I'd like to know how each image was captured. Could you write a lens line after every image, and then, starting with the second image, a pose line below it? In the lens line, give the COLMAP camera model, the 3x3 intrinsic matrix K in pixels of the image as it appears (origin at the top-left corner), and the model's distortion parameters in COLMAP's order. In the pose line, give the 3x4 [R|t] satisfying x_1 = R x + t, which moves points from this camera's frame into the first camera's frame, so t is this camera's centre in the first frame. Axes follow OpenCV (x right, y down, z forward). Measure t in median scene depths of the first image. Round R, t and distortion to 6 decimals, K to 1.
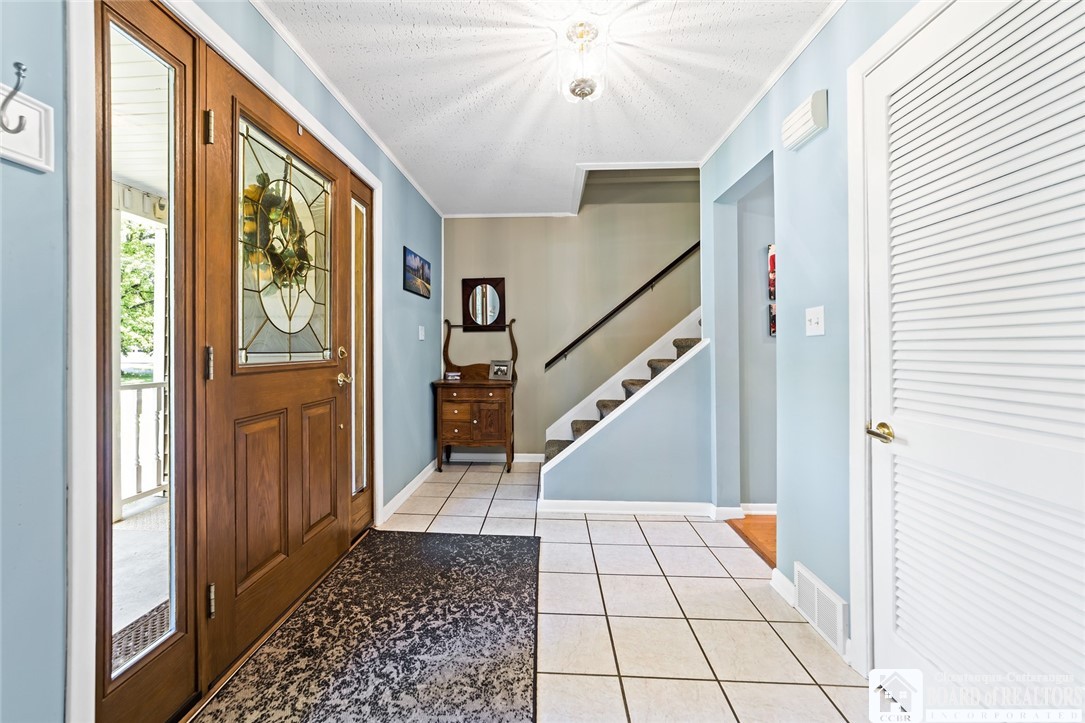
lens RADIAL K [[422.6, 0, 539.8], [0, 422.6, 352.3], [0, 0, 1]] dist [0.000359, -0.000033]
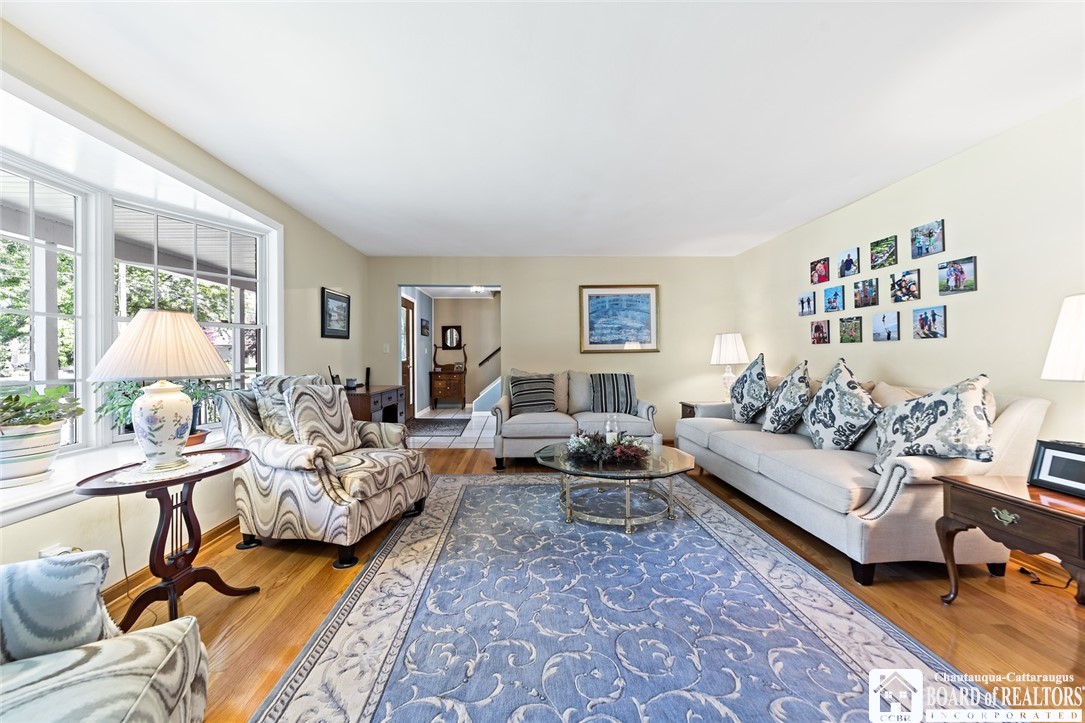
lens RADIAL K [[422.6, 0, 538.3], [0, 422.6, 359.2], [0, 0, 1]] dist [0.000359, -0.000033]
pose [[0.997191, -0.007276, 0.074541, 0.166137], [0.007880, 0.999938, -0.007815, 0.025198], [-0.074479, 0.008381, 0.997187, -1.330283]]
